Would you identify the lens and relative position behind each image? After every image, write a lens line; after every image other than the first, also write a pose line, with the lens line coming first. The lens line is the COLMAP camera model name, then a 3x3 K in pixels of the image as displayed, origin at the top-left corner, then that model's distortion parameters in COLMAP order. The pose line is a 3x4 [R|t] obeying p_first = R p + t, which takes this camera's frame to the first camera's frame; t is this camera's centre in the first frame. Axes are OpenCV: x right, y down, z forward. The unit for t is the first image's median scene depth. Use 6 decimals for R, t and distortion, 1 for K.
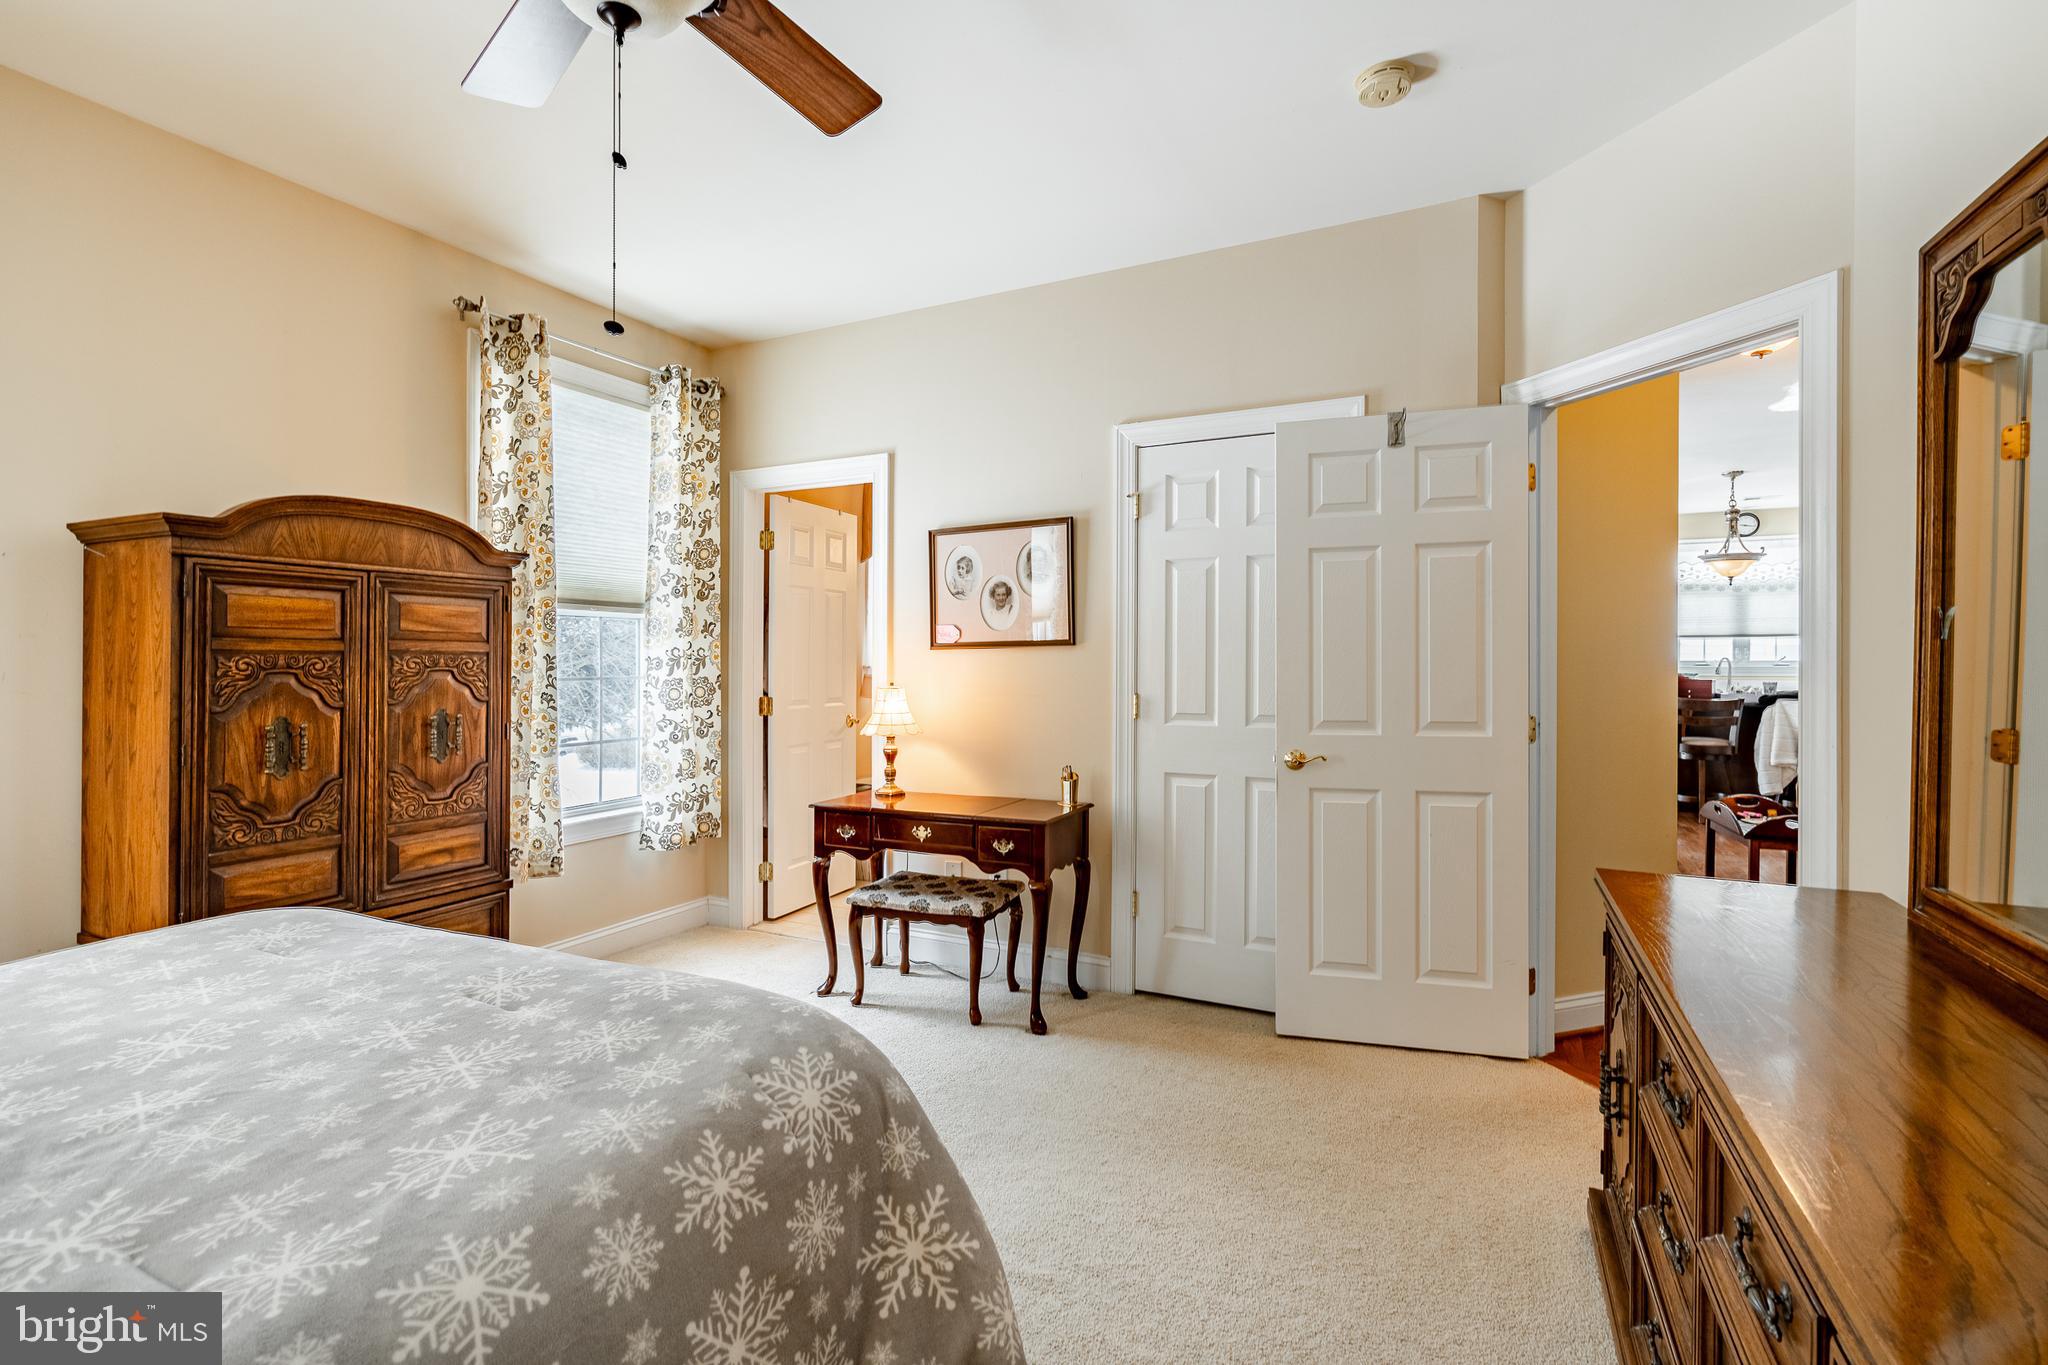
lens RADIAL K [[931.6, 0, 1021.8], [0, 931.6, 667.3], [0, 0, 1]] dist [-0.003783, 0.002452]
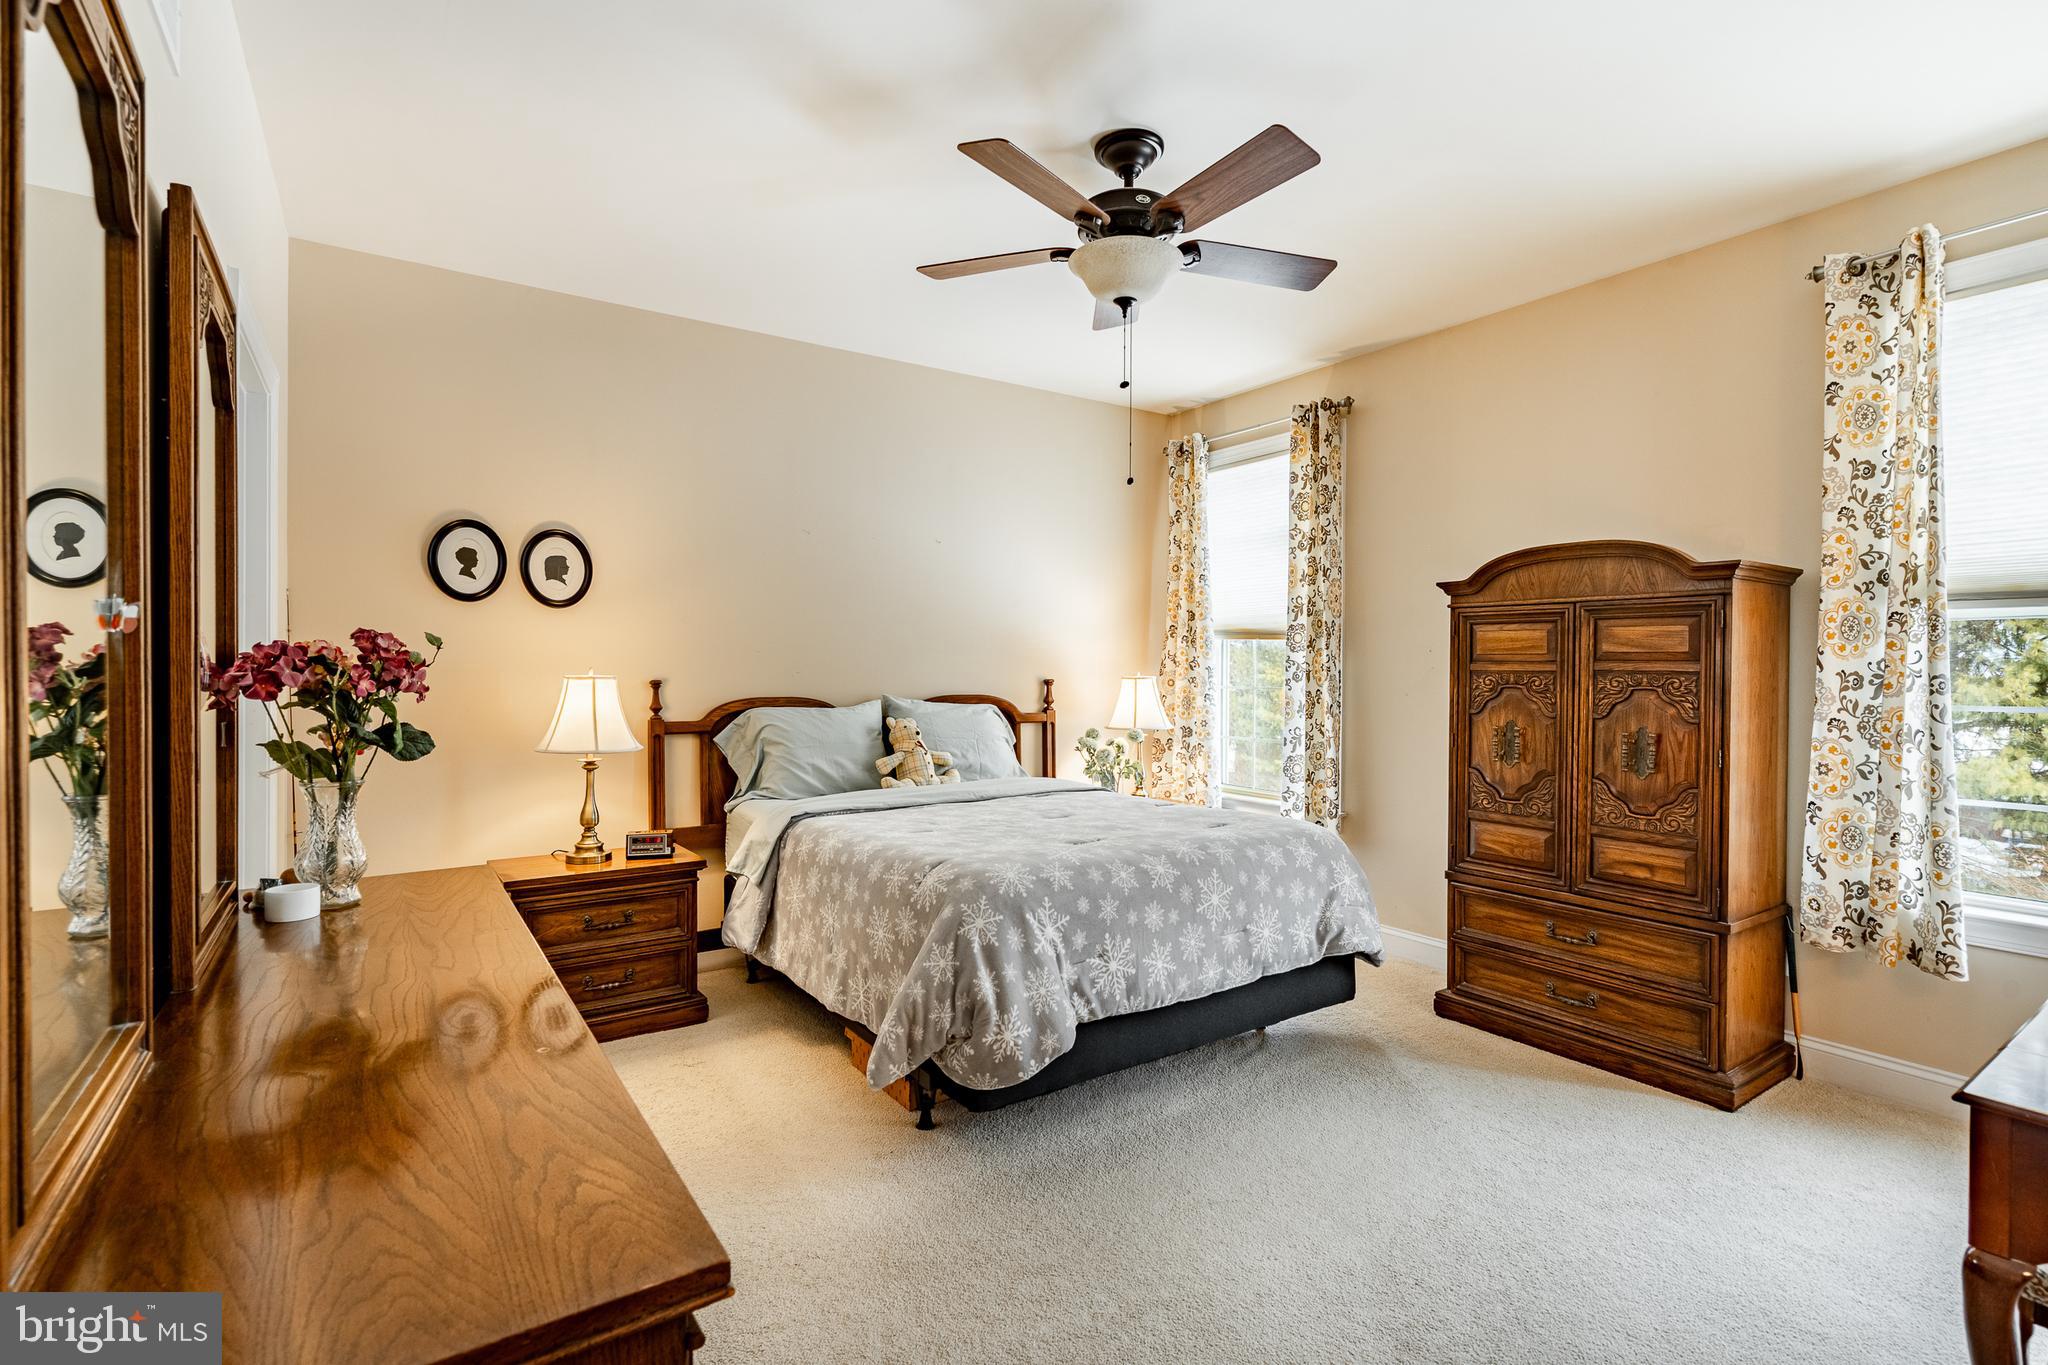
lens RADIAL K [[931.6, 0, 1023.4], [0, 931.6, 674.7], [0, 0, 1]] dist [-0.003783, 0.002452]
pose [[-0.494282, 0.006380, -0.869278, 0.713808], [-0.008332, 0.999892, 0.012076, -0.023239], [0.869262, 0.013211, -0.494175, 1.063655]]
